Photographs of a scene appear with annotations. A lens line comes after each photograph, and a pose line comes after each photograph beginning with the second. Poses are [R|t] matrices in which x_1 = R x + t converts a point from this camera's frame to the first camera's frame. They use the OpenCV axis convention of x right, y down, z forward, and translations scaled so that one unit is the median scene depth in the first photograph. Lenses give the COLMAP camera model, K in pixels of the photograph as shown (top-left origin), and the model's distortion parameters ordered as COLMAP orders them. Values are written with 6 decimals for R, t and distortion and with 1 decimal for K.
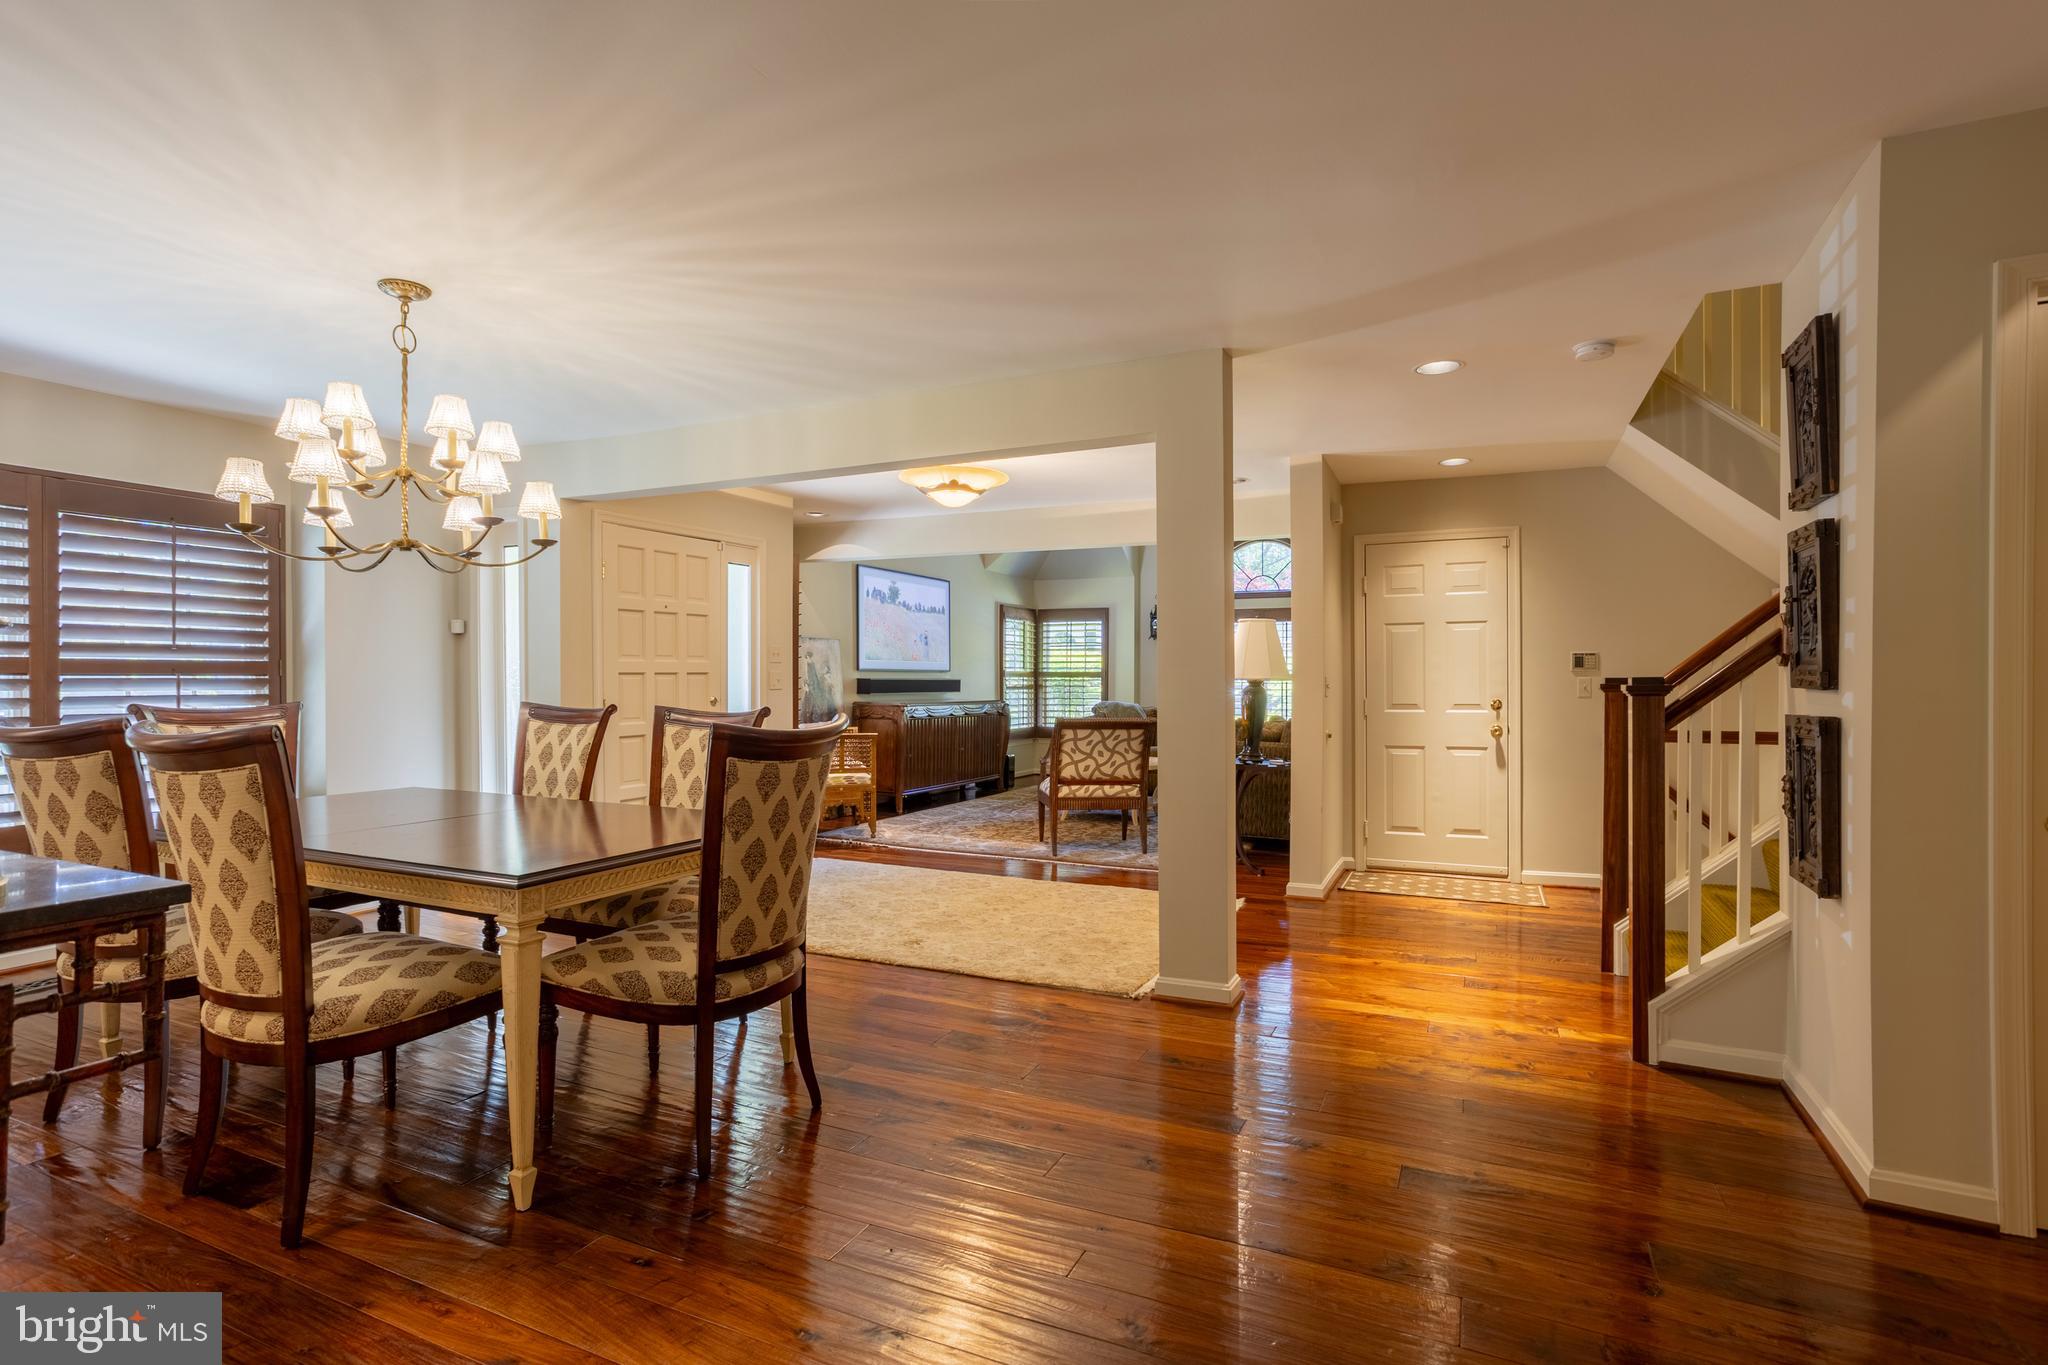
lens RADIAL K [[997.0, 0, 1049.2], [0, 997.0, 684.2], [0, 0, 1]] dist [-0.043535, 0.027288]
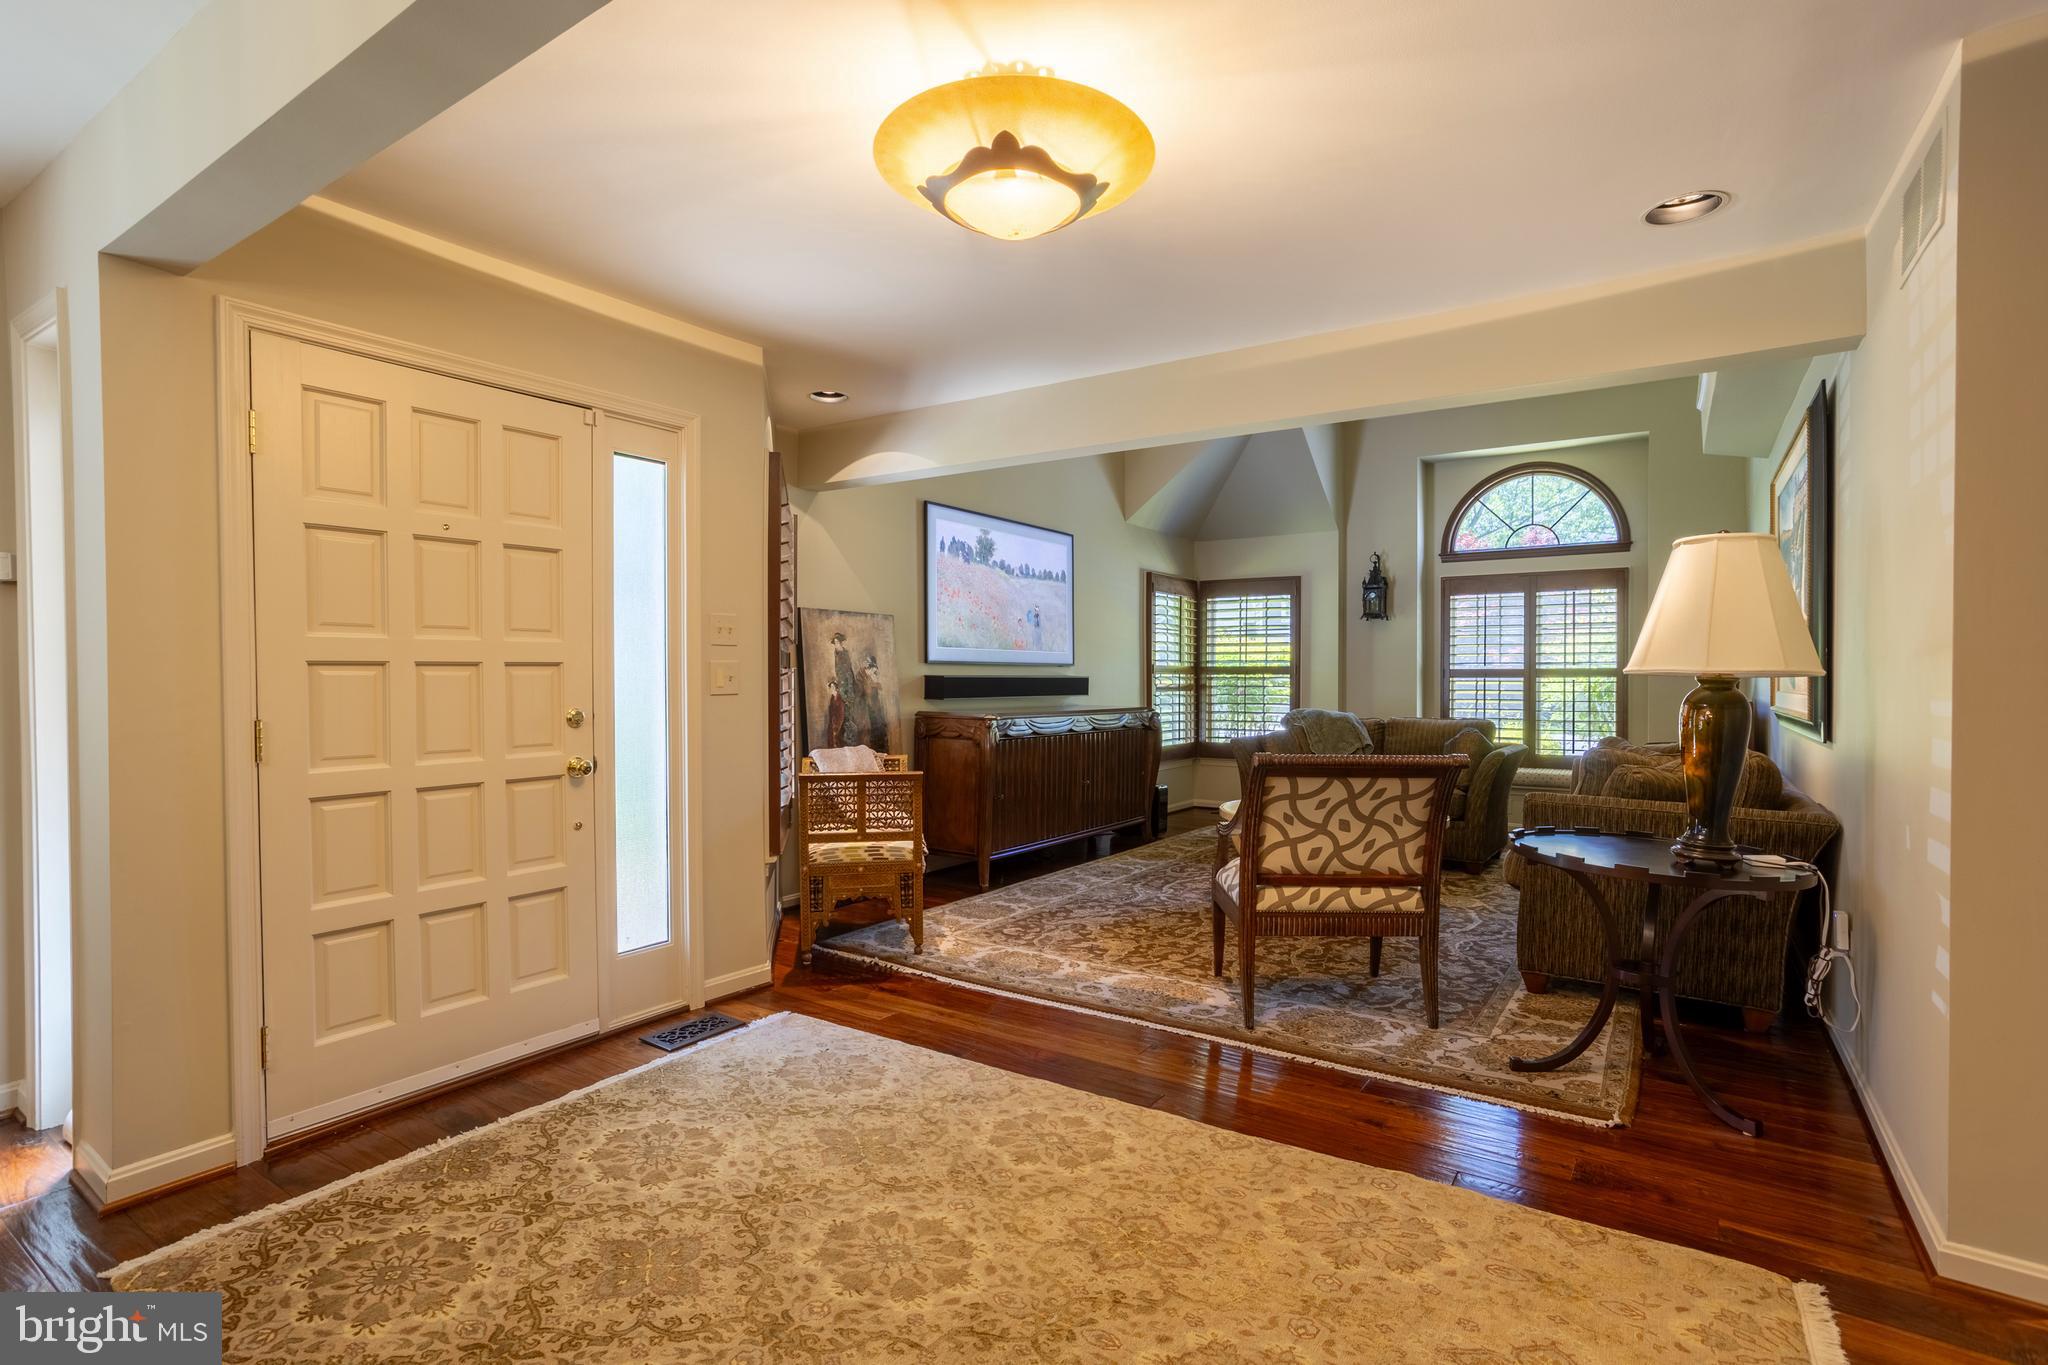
lens RADIAL K [[997.0, 0, 1022.1], [0, 997.0, 693.1], [0, 0, 1]] dist [-0.043535, 0.027288]
pose [[0.984078, 0.001160, -0.177735, -0.022698], [0.000609, 0.999951, 0.009901, -0.000921], [0.177737, -0.009852, 0.984029, 0.602788]]
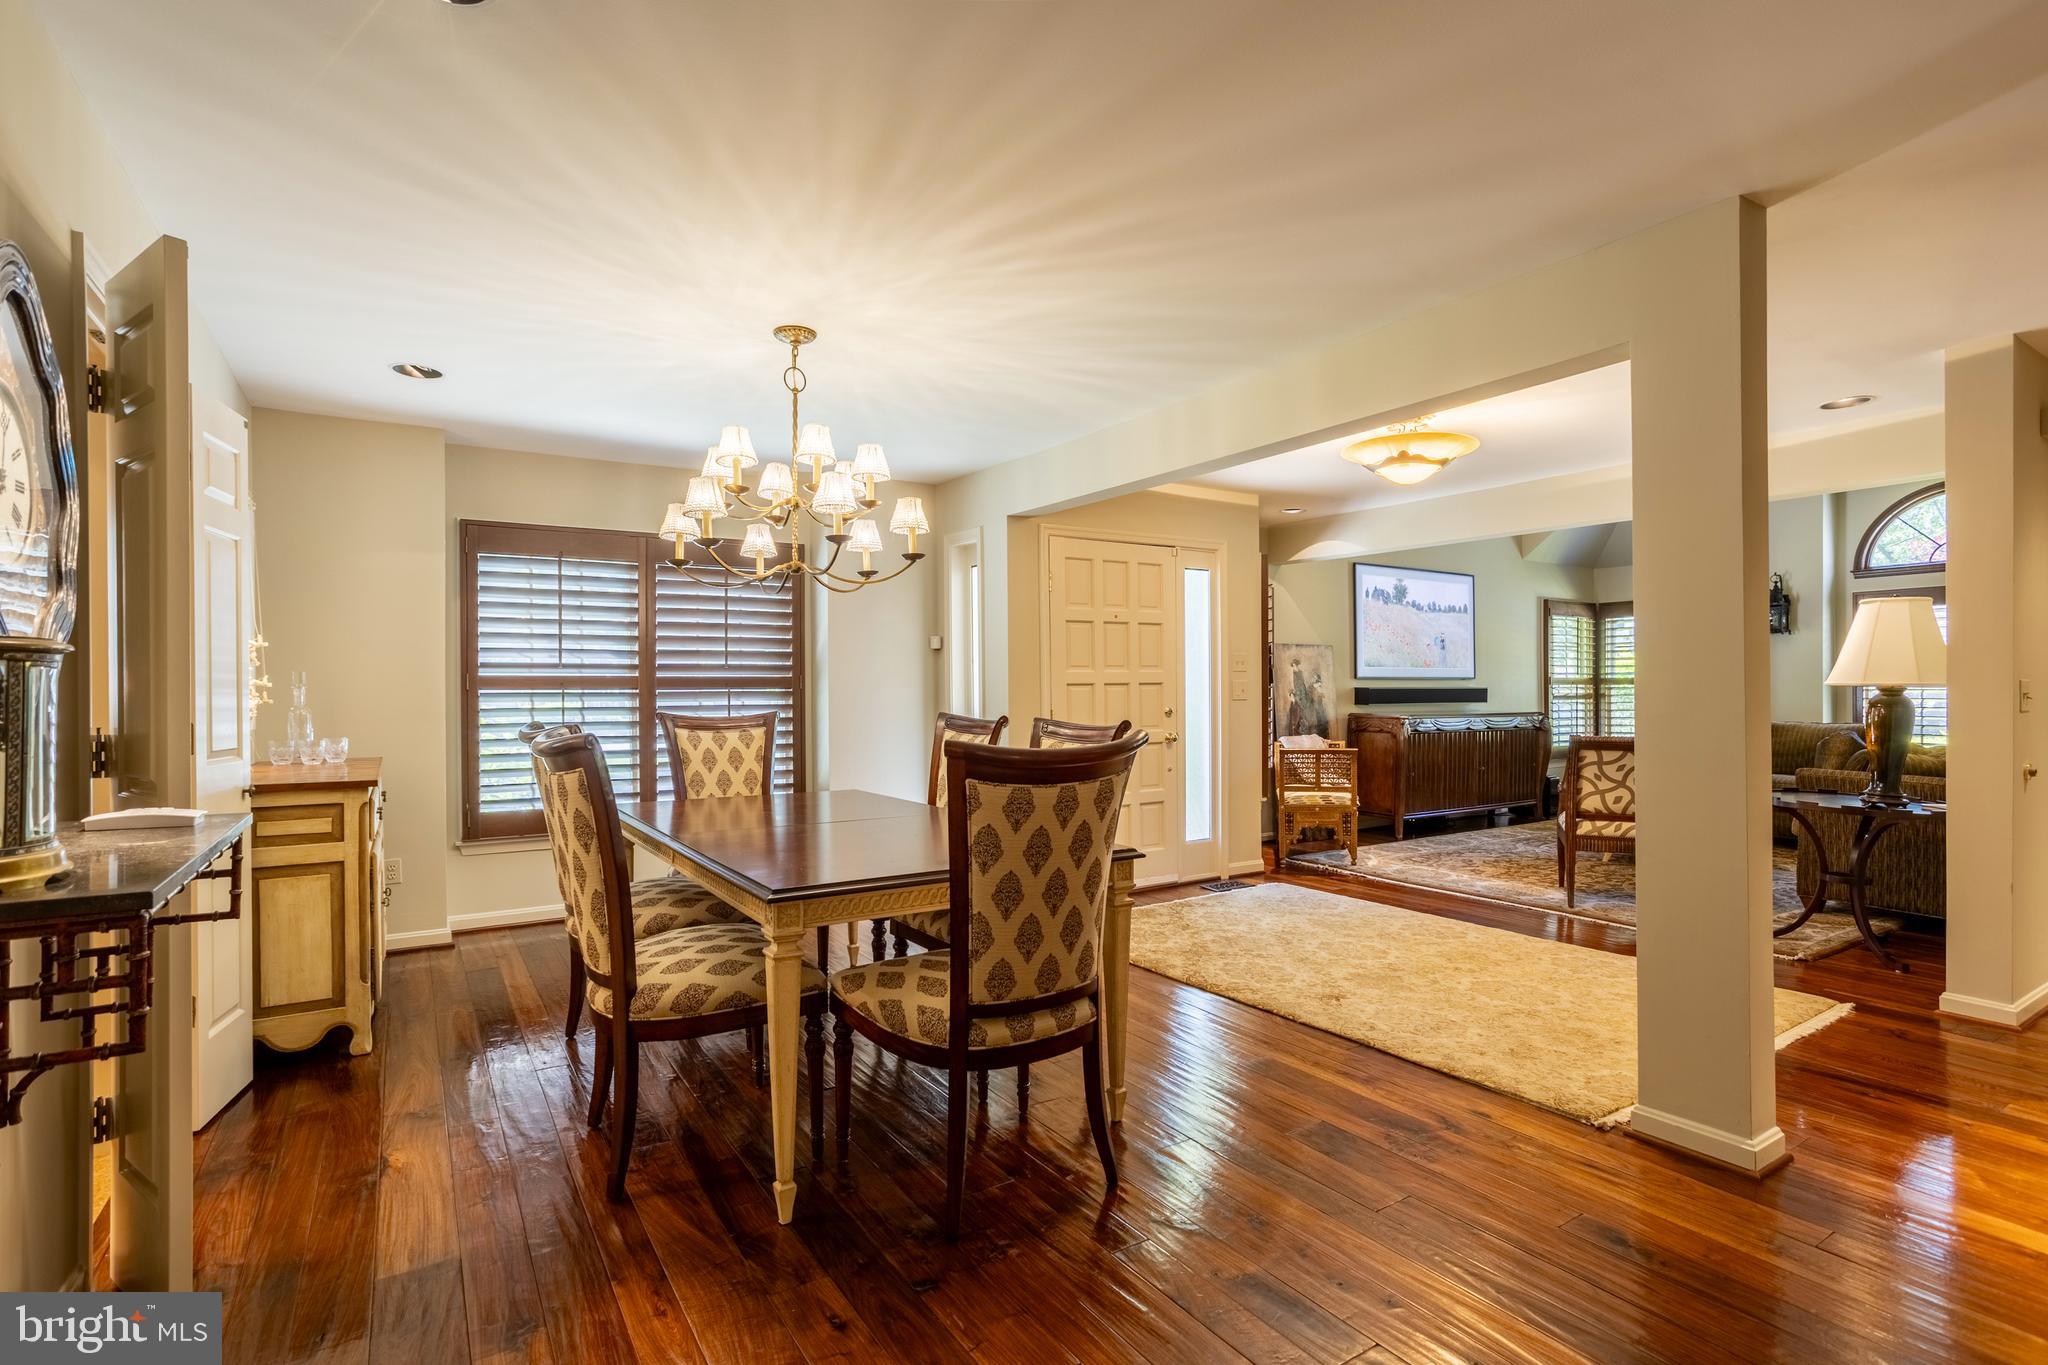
lens RADIAL K [[997.0, 0, 1032.0], [0, 997.0, 694.9], [0, 0, 1]] dist [-0.043535, 0.027288]
pose [[0.838552, -0.002649, -0.544815, 0.090605], [0.003372, 0.999994, 0.000328, -0.000581], [0.544811, -0.002113, 0.838556, 0.121725]]
